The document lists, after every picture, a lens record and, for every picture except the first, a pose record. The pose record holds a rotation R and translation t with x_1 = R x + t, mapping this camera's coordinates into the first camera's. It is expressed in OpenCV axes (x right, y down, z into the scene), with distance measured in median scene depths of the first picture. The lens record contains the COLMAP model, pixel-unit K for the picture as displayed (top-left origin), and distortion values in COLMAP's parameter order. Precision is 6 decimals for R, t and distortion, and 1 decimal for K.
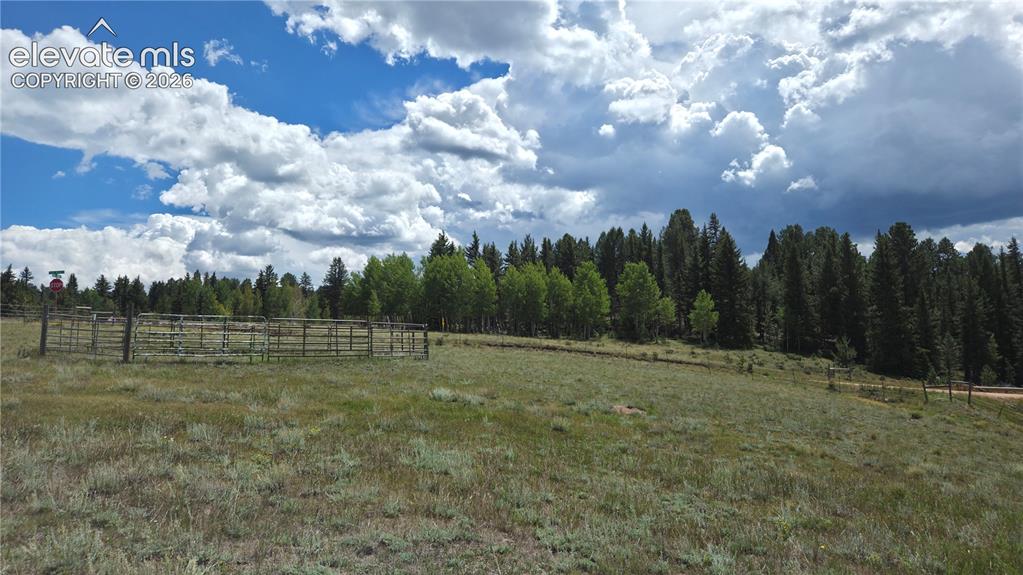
lens RADIAL K [[681.4, 0, 504.9], [0, 681.4, 283.6], [0, 0, 1]] dist [0.088527, -0.075175]
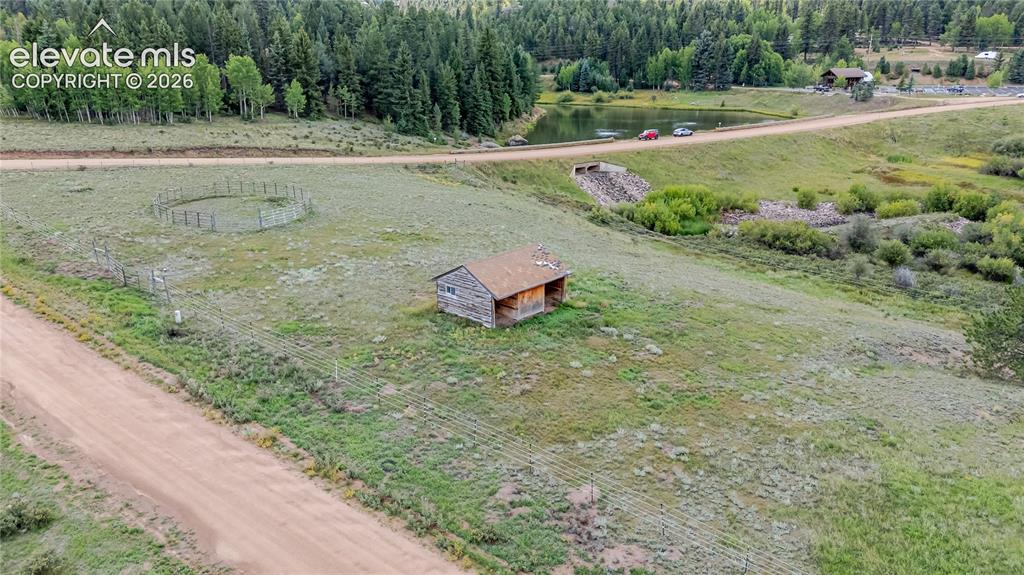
lens RADIAL K [[757.1, 0, 512.0], [0, 757.1, 287.5], [0, 0, 1]] dist [0.063749, -0.059448]
pose [[0.750100, -0.204651, 0.628863, -0.421629], [-0.071848, 0.920067, 0.385117, -0.225136], [-0.657410, -0.334059, 0.675438, -0.438938]]
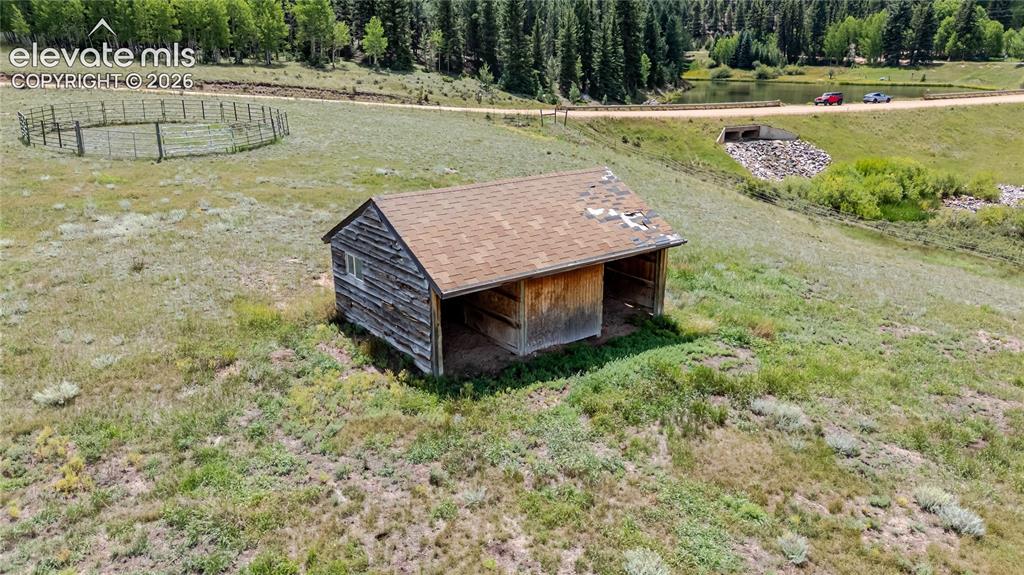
lens RADIAL K [[757.1, 0, 512.0], [0, 757.1, 287.5], [0, 0, 1]] dist [0.063749, -0.059448]
pose [[0.864047, -0.155692, 0.478730, -0.173541], [-0.053953, 0.916855, 0.395557, -0.089224], [-0.500511, -0.367609, 0.783806, -0.229978]]
